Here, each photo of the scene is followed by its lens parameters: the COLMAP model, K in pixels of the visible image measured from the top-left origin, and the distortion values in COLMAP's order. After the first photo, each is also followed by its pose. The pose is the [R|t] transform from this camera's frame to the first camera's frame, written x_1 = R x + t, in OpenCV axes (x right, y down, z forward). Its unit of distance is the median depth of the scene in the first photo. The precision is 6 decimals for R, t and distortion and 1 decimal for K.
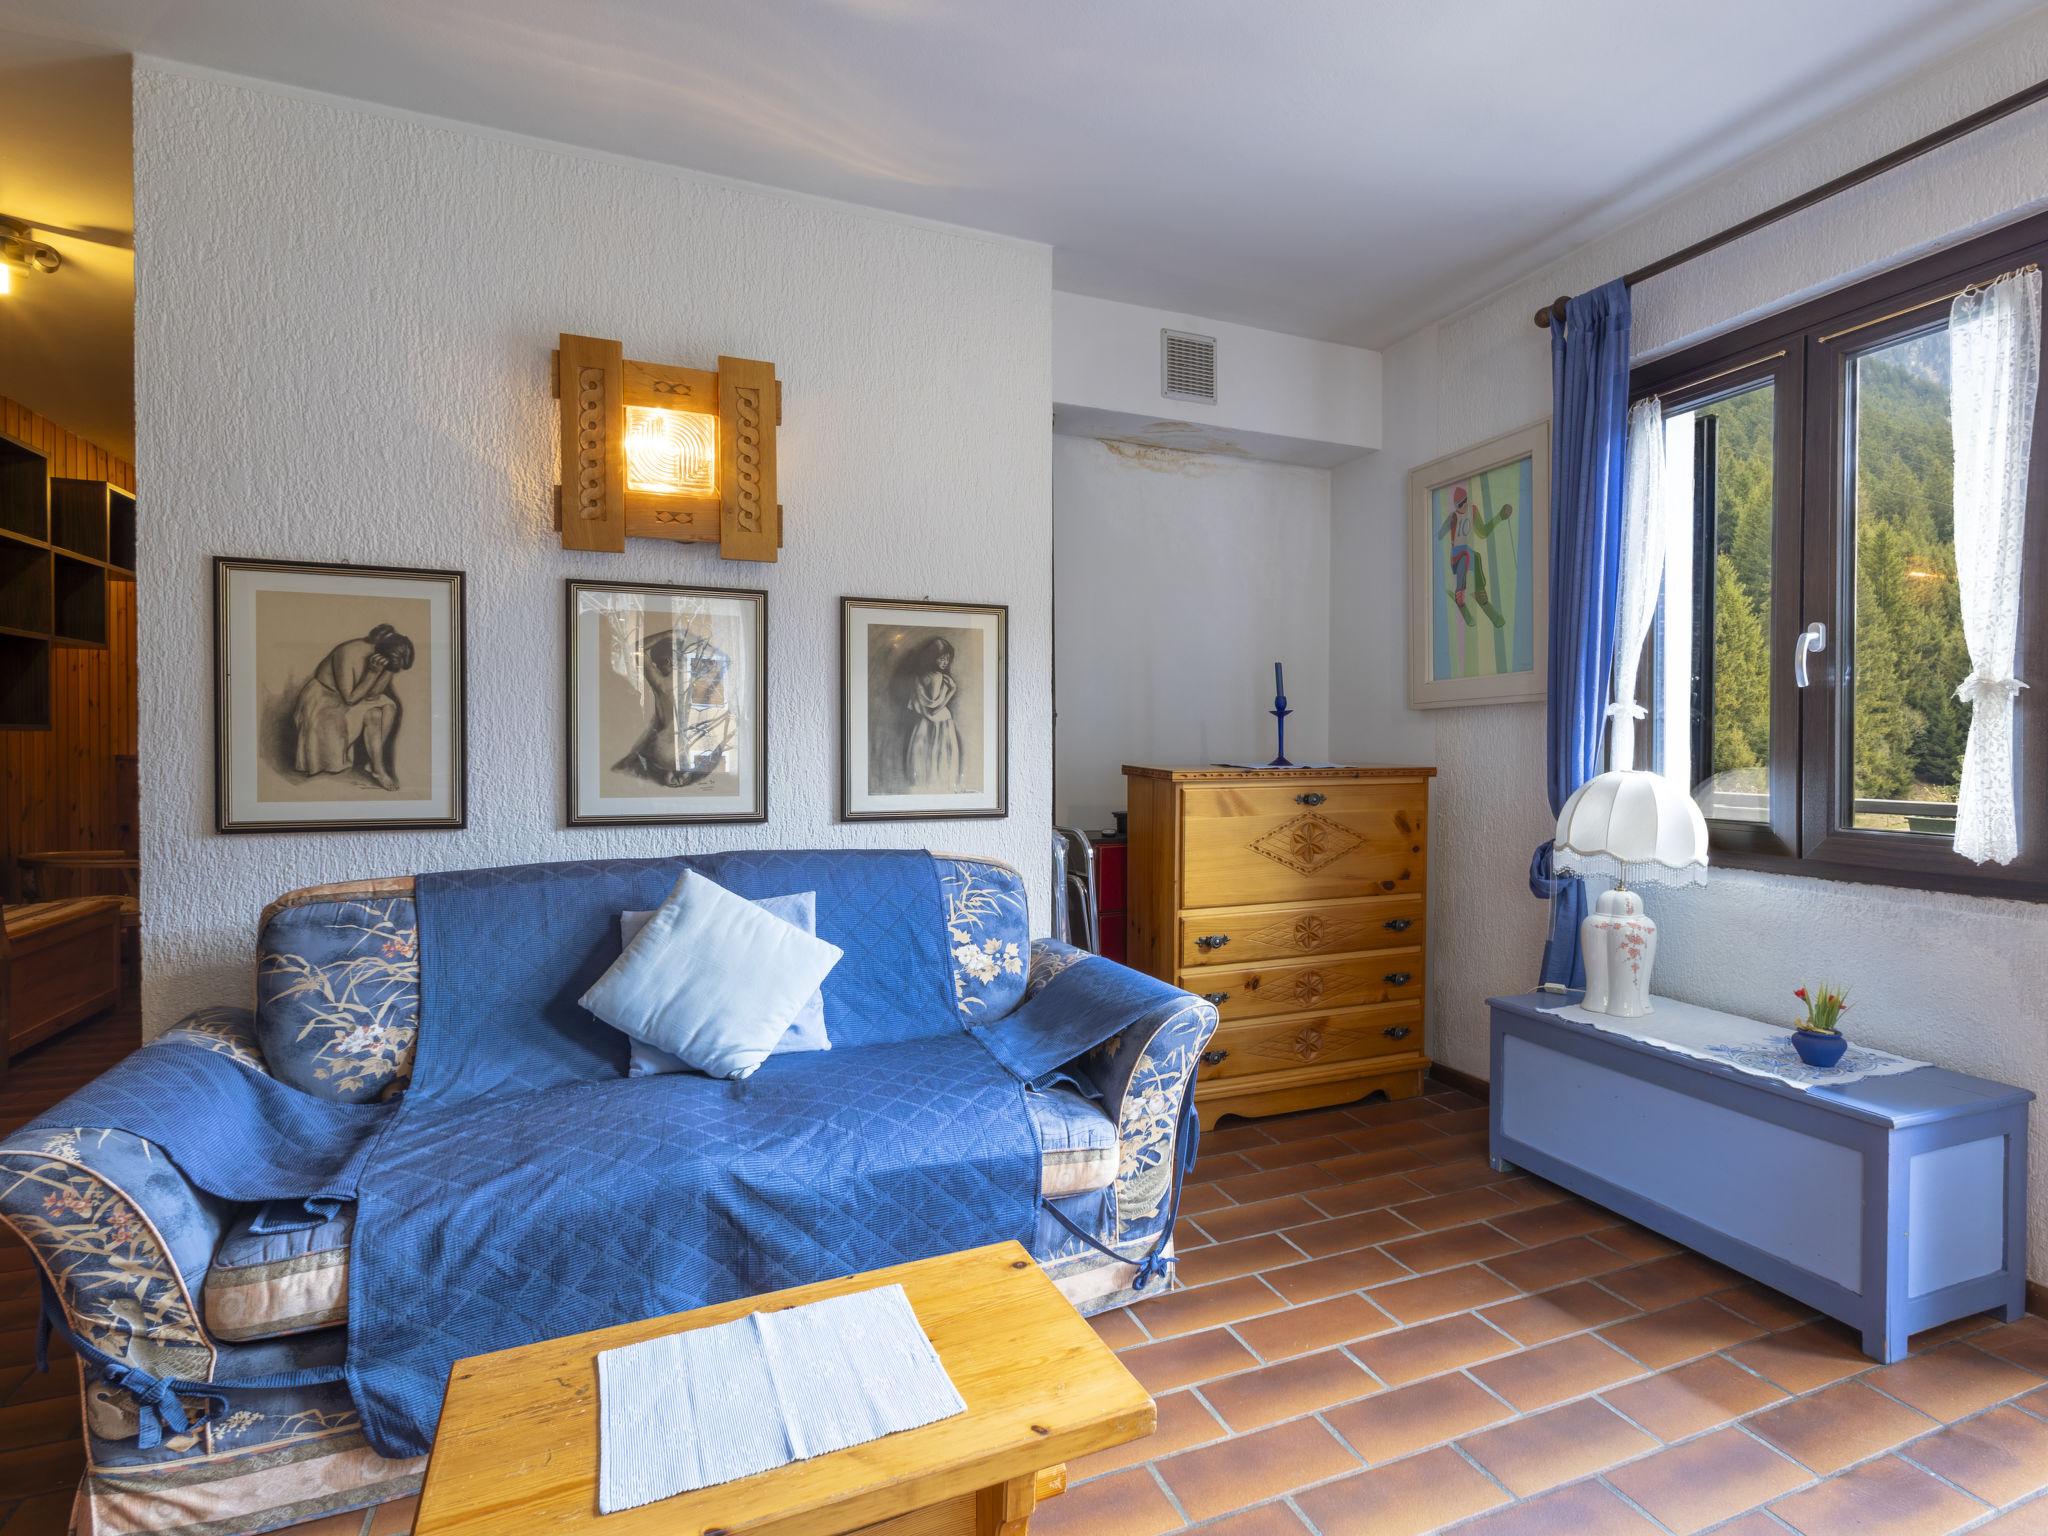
lens RADIAL K [[1043.0, 0, 1140.1], [0, 1043.0, 760.7], [0, 0, 1]] dist [0.001565, 0.000969]
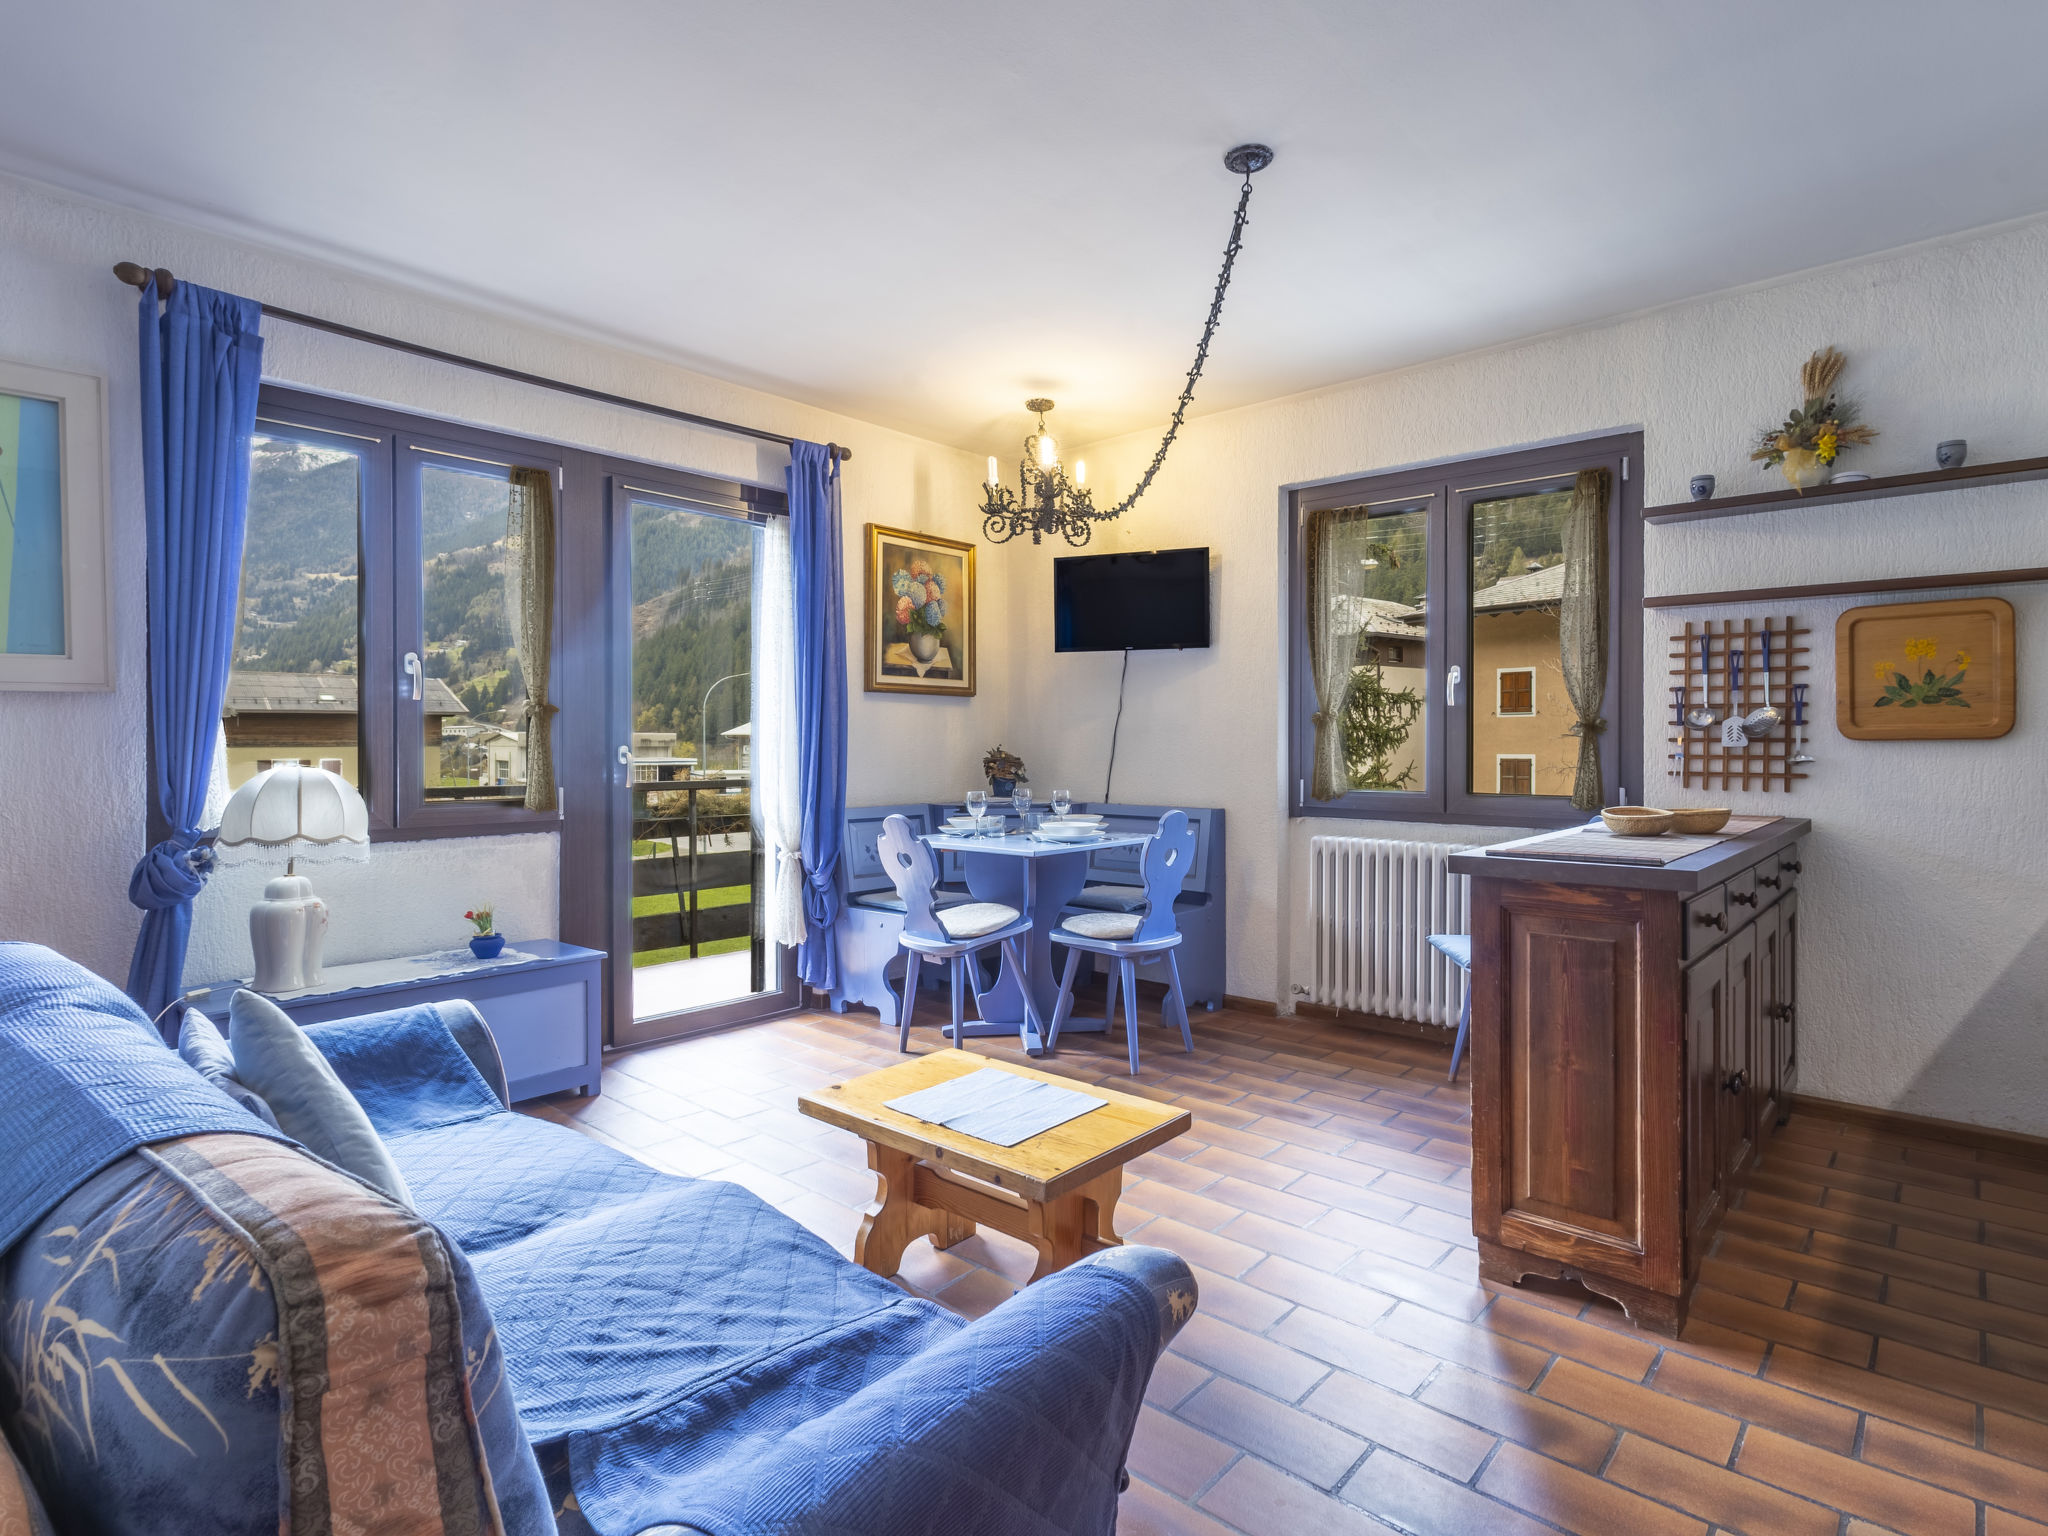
lens RADIAL K [[1088.5, 0, 1063.6], [0, 1088.5, 749.2], [0, 0, 1]] dist [0.002438, 0.001253]
pose [[-0.398266, -0.006991, 0.917244, -1.049748], [0.010984, 0.999863, 0.012390, -0.015631], [-0.917204, 0.015009, -0.398134, 0.821932]]
